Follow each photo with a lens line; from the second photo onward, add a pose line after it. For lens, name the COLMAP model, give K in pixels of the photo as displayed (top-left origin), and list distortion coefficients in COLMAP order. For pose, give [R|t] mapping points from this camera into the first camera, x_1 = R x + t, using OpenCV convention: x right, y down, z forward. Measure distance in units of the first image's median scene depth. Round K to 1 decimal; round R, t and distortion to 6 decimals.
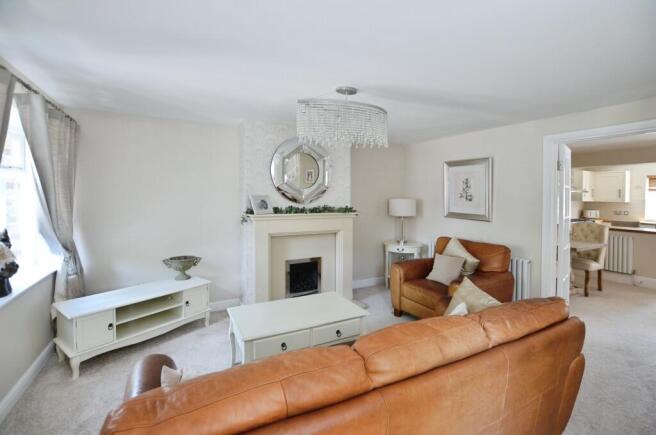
lens RADIAL K [[292.7, 0, 317.7], [0, 292.7, 194.9], [0, 0, 1]] dist [-0.029252, 0.002267]
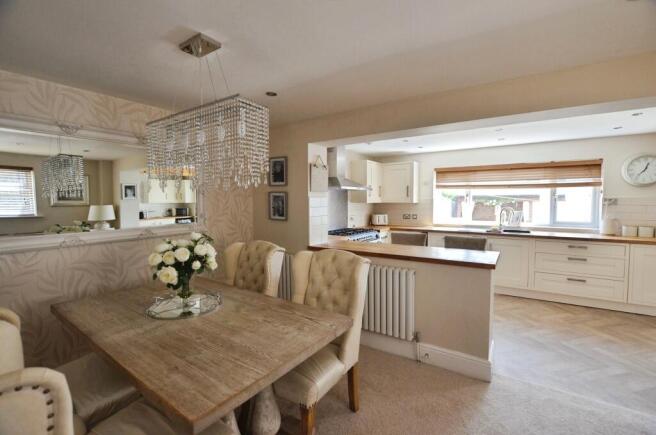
lens RADIAL K [[292.7, 0, 316.5], [0, 292.7, 214.9], [0, 0, 1]] dist [-0.029252, 0.002267]
pose [[0.887739, -0.043270, 0.458308, 0.880997], [0.021921, 0.998417, 0.051803, 0.021631], [-0.459824, -0.035941, 0.887282, 0.755663]]
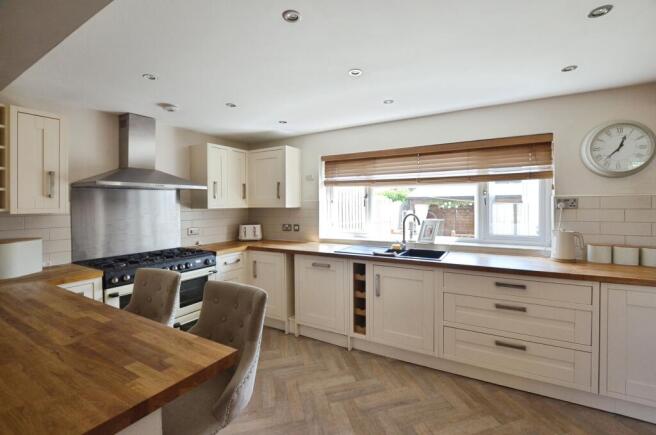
lens RADIAL K [[292.7, 0, 323.4], [0, 292.7, 207.0], [0, 0, 1]] dist [-0.029252, 0.002267]
pose [[0.857533, -0.034135, 0.513295, 1.567965], [0.030119, 0.999416, 0.016145, 0.032984], [-0.513547, 0.001615, 0.858060, 0.928820]]
